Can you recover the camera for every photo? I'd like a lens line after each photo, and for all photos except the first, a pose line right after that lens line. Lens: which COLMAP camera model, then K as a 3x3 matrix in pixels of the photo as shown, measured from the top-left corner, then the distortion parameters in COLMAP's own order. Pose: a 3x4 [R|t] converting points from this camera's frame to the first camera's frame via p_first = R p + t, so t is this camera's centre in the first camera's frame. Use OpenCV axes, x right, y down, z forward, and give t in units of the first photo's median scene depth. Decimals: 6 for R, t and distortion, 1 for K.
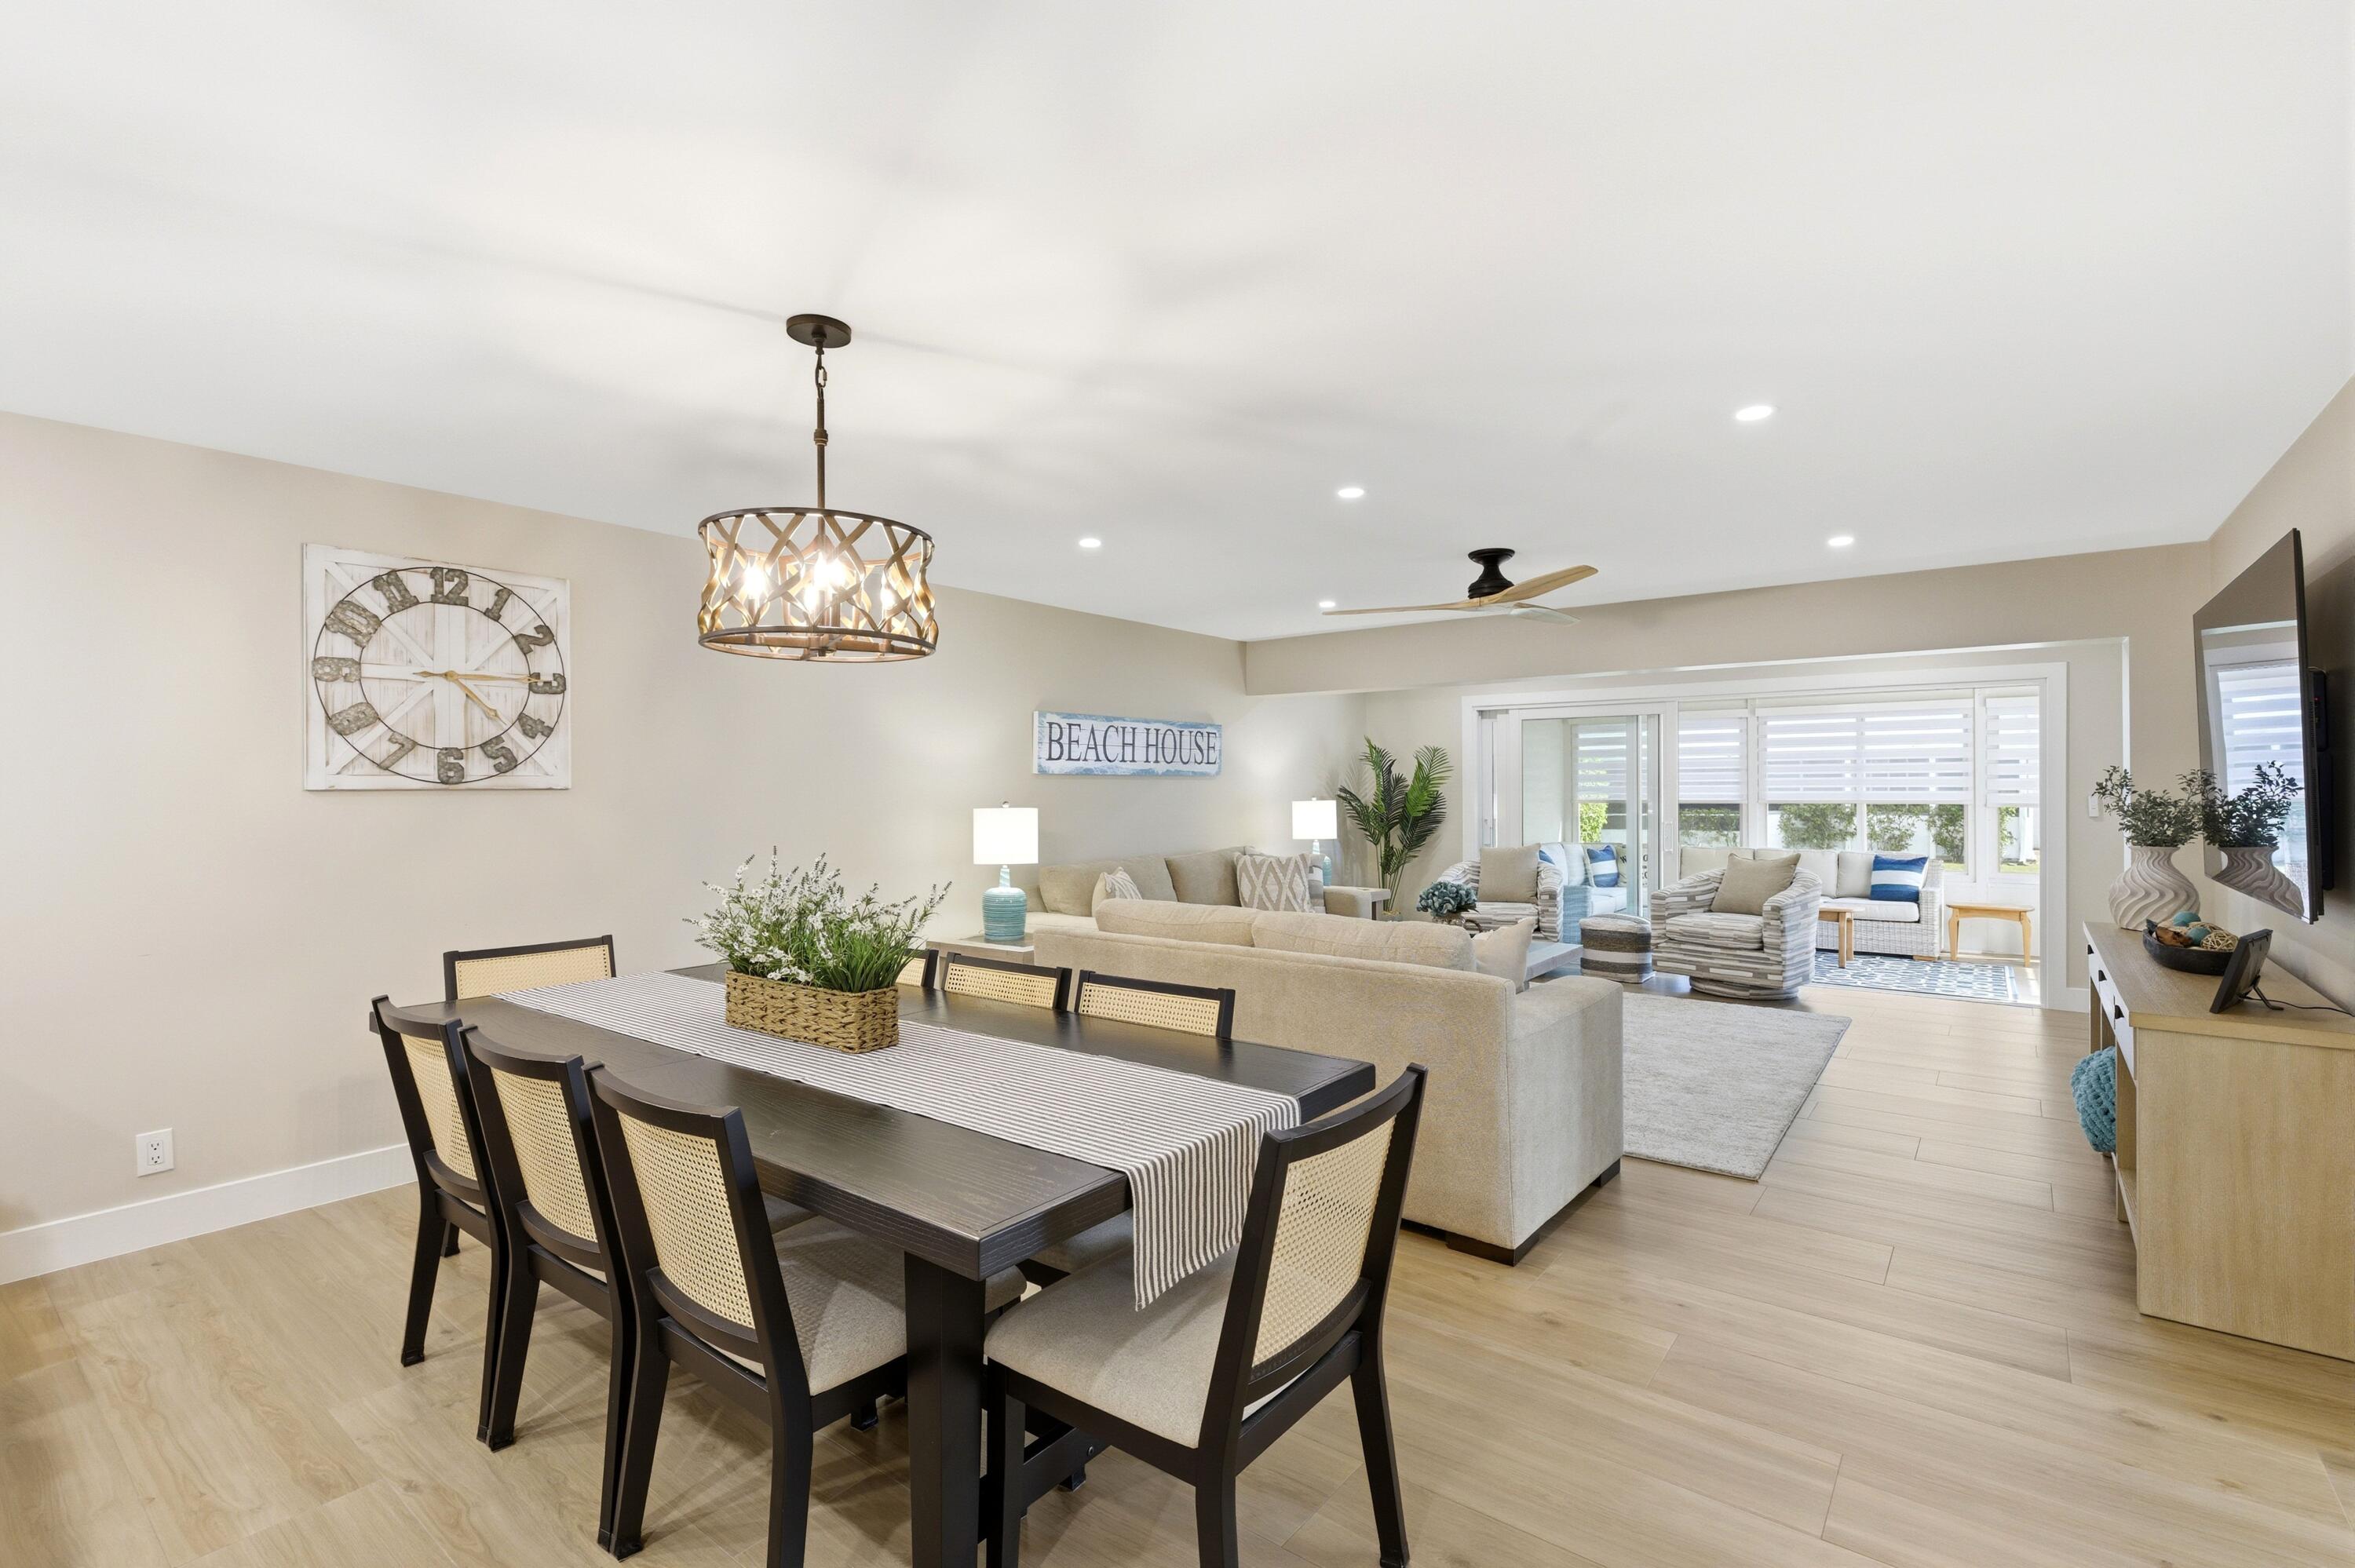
lens RADIAL K [[1058.5, 0, 1177.5], [0, 1058.5, 784.0], [0, 0, 1]] dist [0.001078, 0.000678]
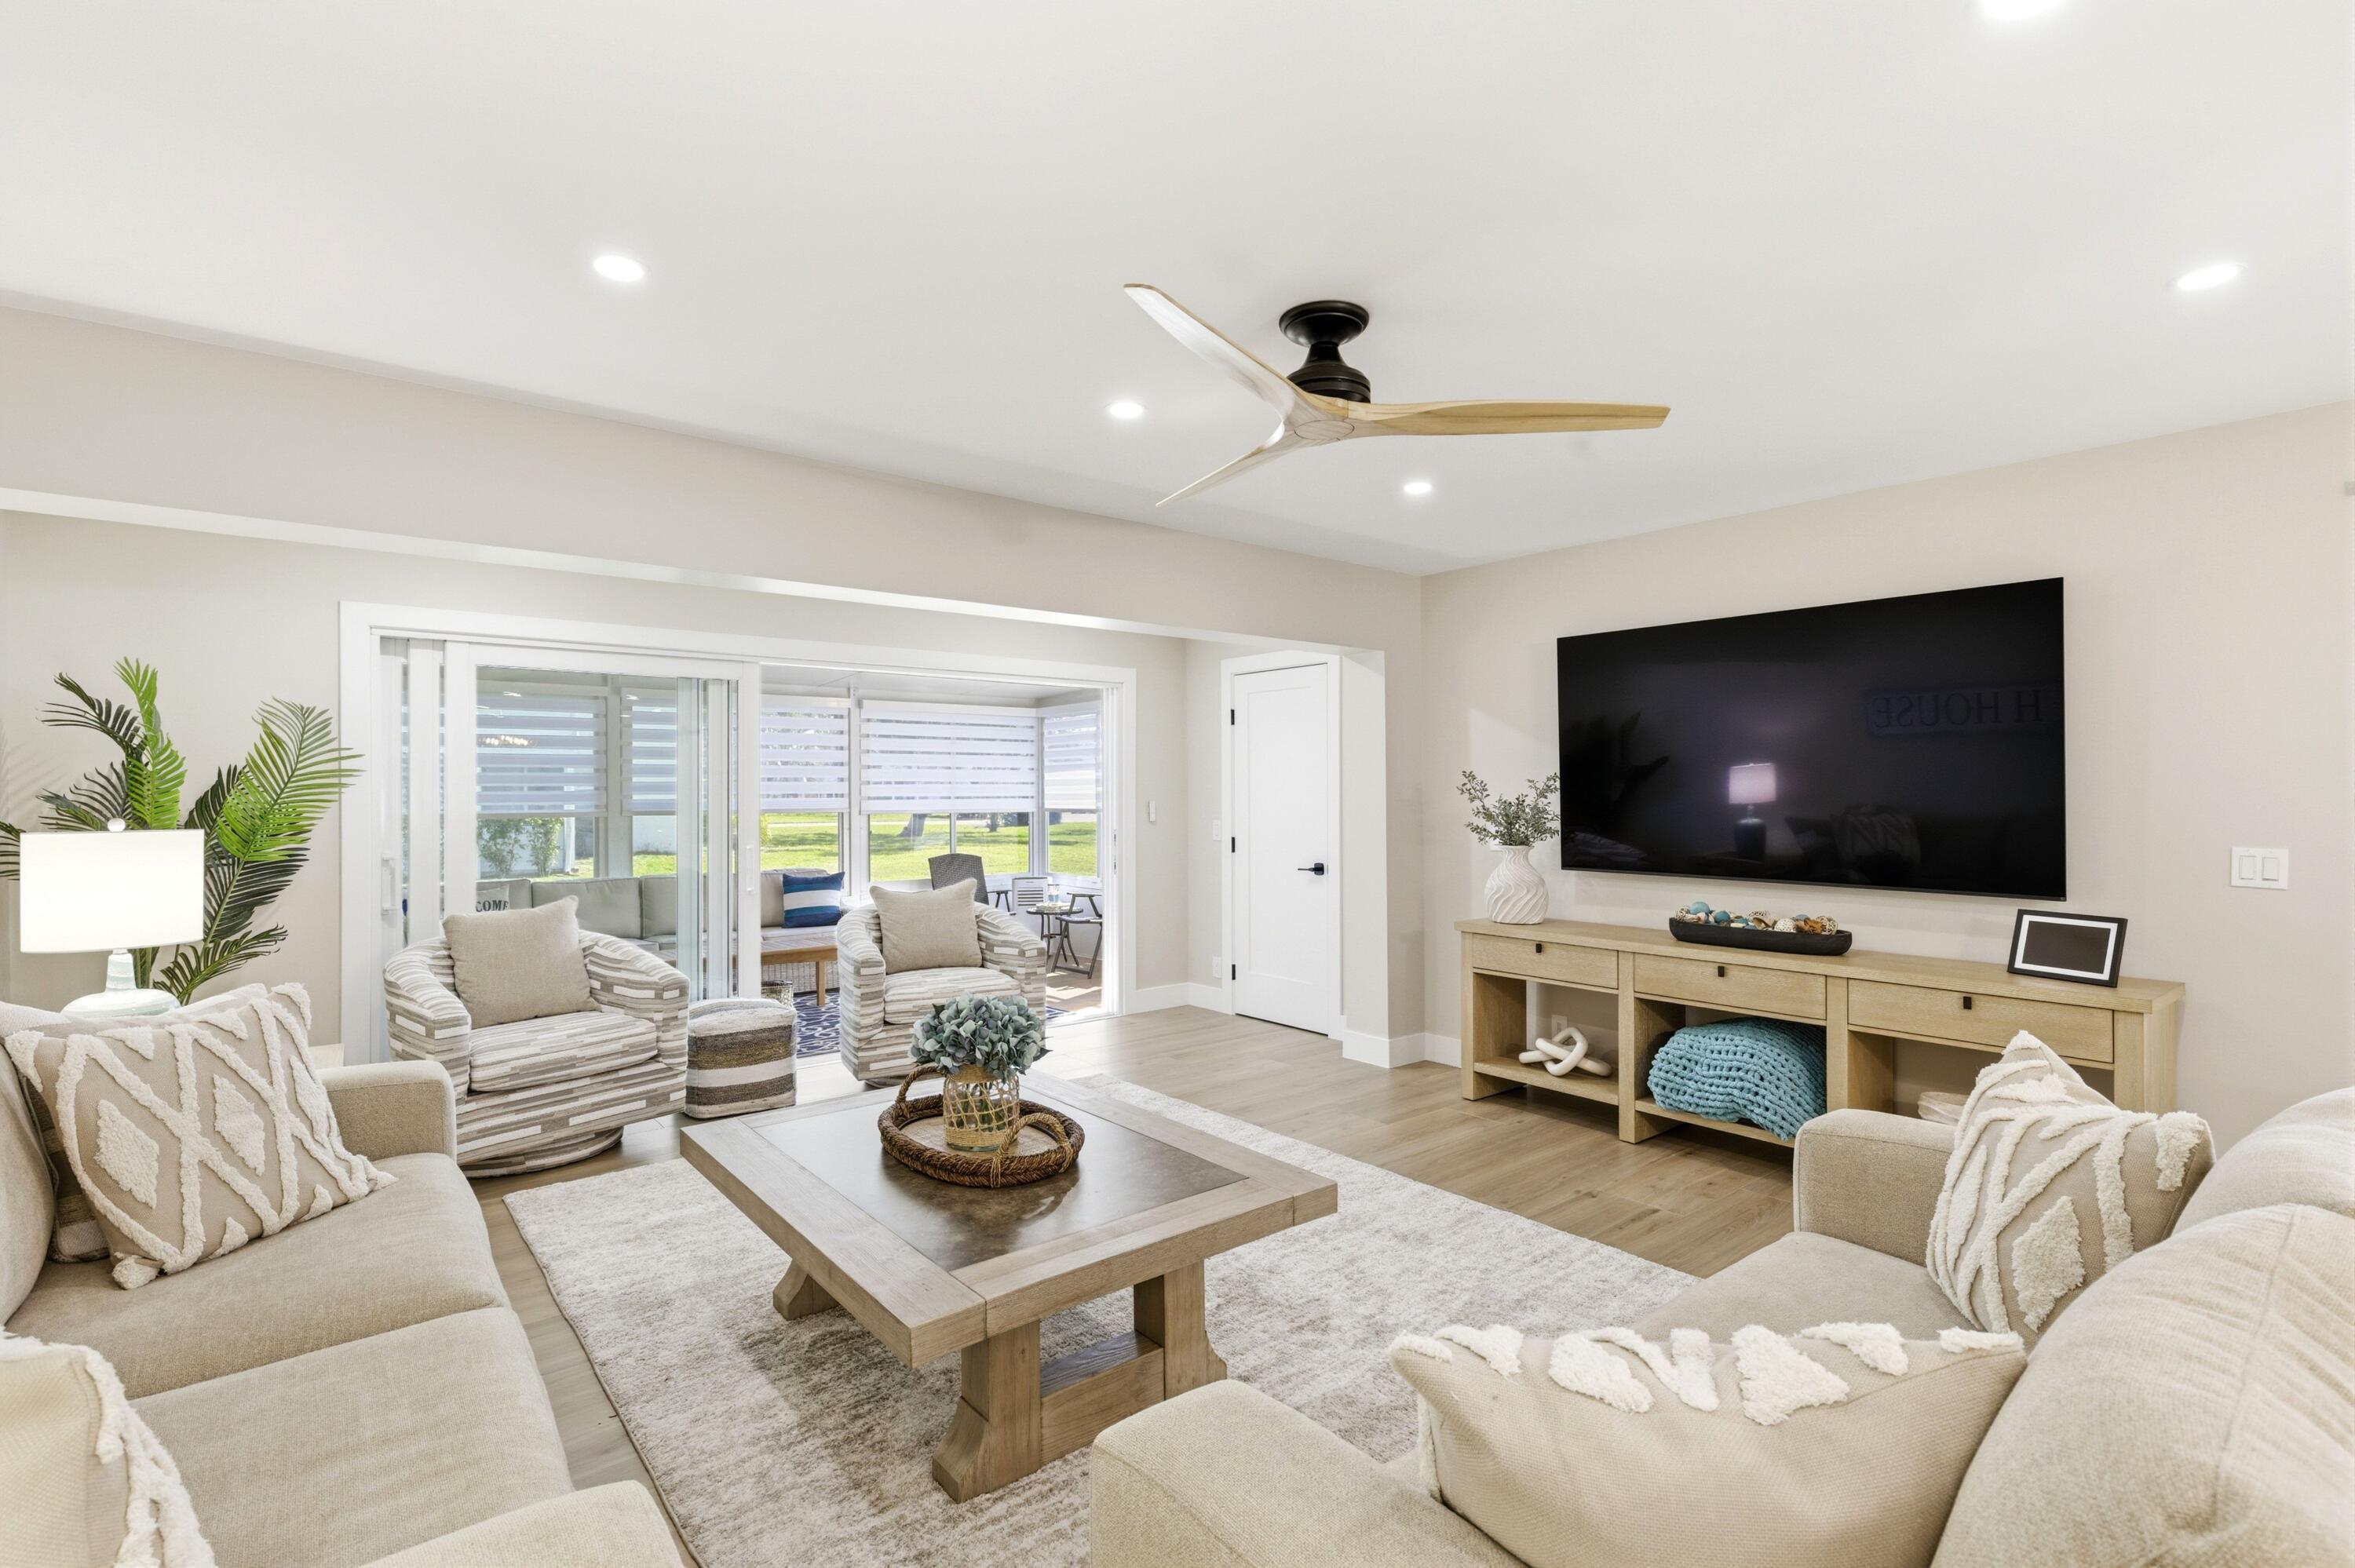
lens RADIAL K [[1081.7, 0, 1184.4], [0, 1081.7, 788.7], [0, 0, 1]] dist [-0.000281, -0.000150]
pose [[0.223313, 0.006062, 0.974728, -0.265535], [-0.002651, 0.999981, -0.005611, 0.006236], [-0.974743, -0.001331, 0.223325, 1.176039]]
